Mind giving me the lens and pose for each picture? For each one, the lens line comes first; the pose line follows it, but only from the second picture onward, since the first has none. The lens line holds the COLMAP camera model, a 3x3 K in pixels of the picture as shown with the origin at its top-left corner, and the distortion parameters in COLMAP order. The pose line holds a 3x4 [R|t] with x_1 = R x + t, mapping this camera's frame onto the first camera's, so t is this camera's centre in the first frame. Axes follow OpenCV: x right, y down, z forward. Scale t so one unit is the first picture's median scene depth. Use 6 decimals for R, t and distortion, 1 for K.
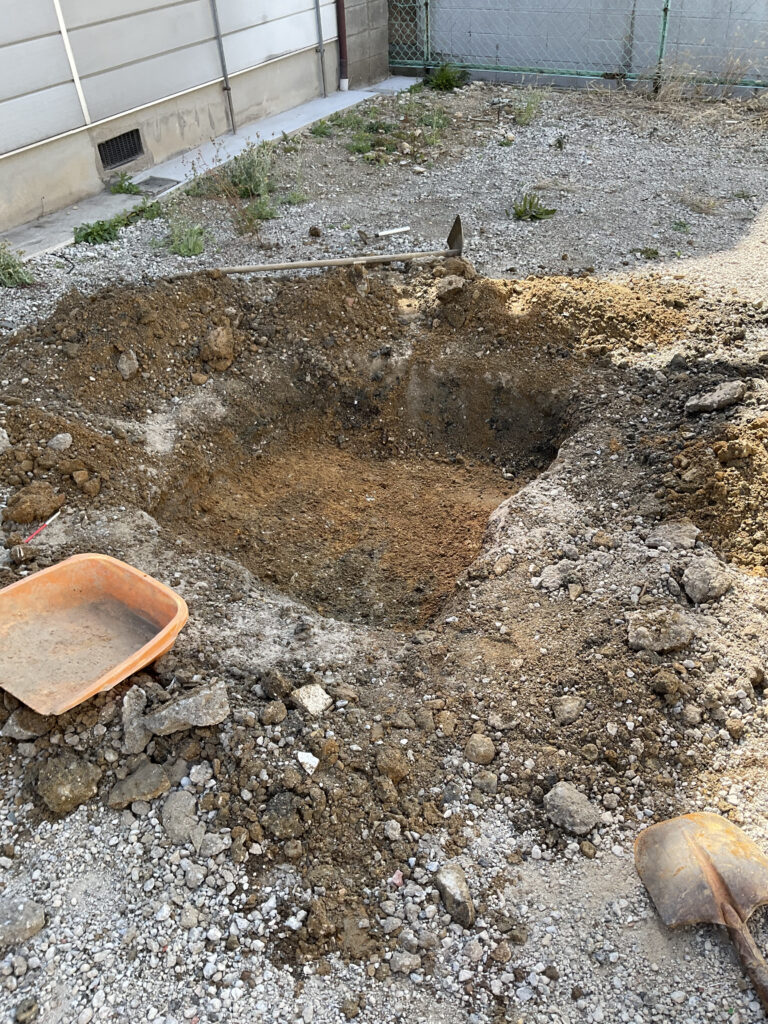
lens RADIAL K [[855.9, 0, 389.0], [0, 855.9, 510.7], [0, 0, 1]] dist [-0.011970, -0.016893]
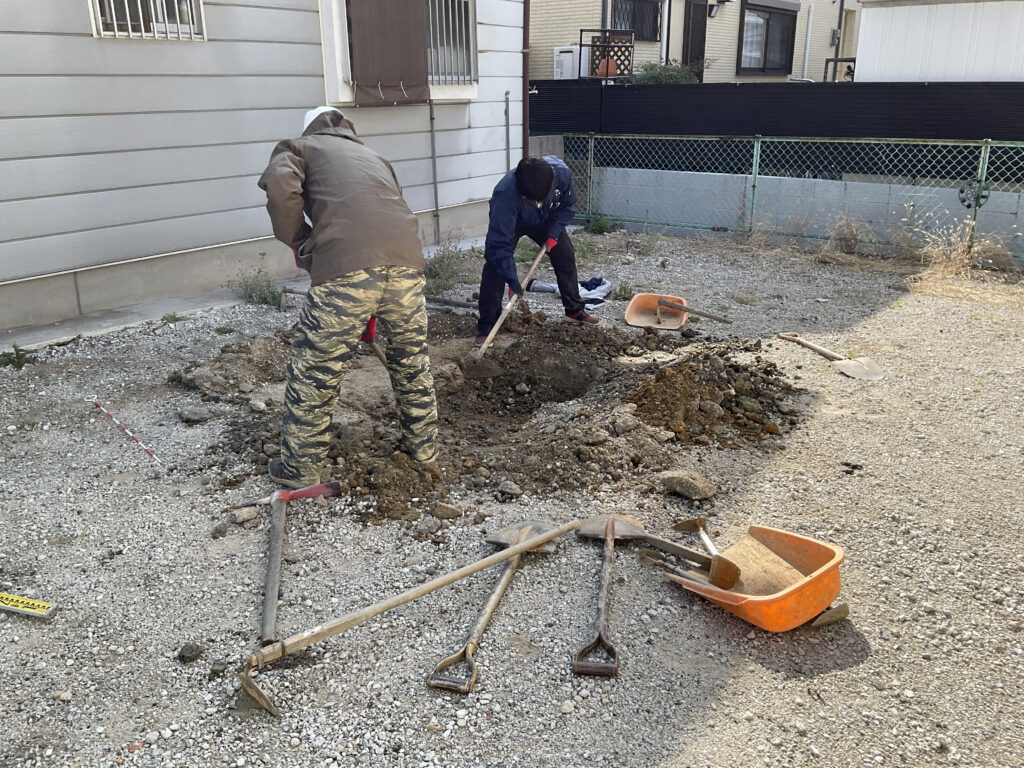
lens RADIAL K [[855.9, 0, 510.1], [0, 855.9, 385.5], [0, 0, 1]] dist [-0.011970, -0.016893]
pose [[0.990554, 0.080384, -0.111089, 0.127598], [-0.111552, 0.943528, -0.311947, 0.237439], [0.079740, 0.321393, 0.943583, -0.301522]]
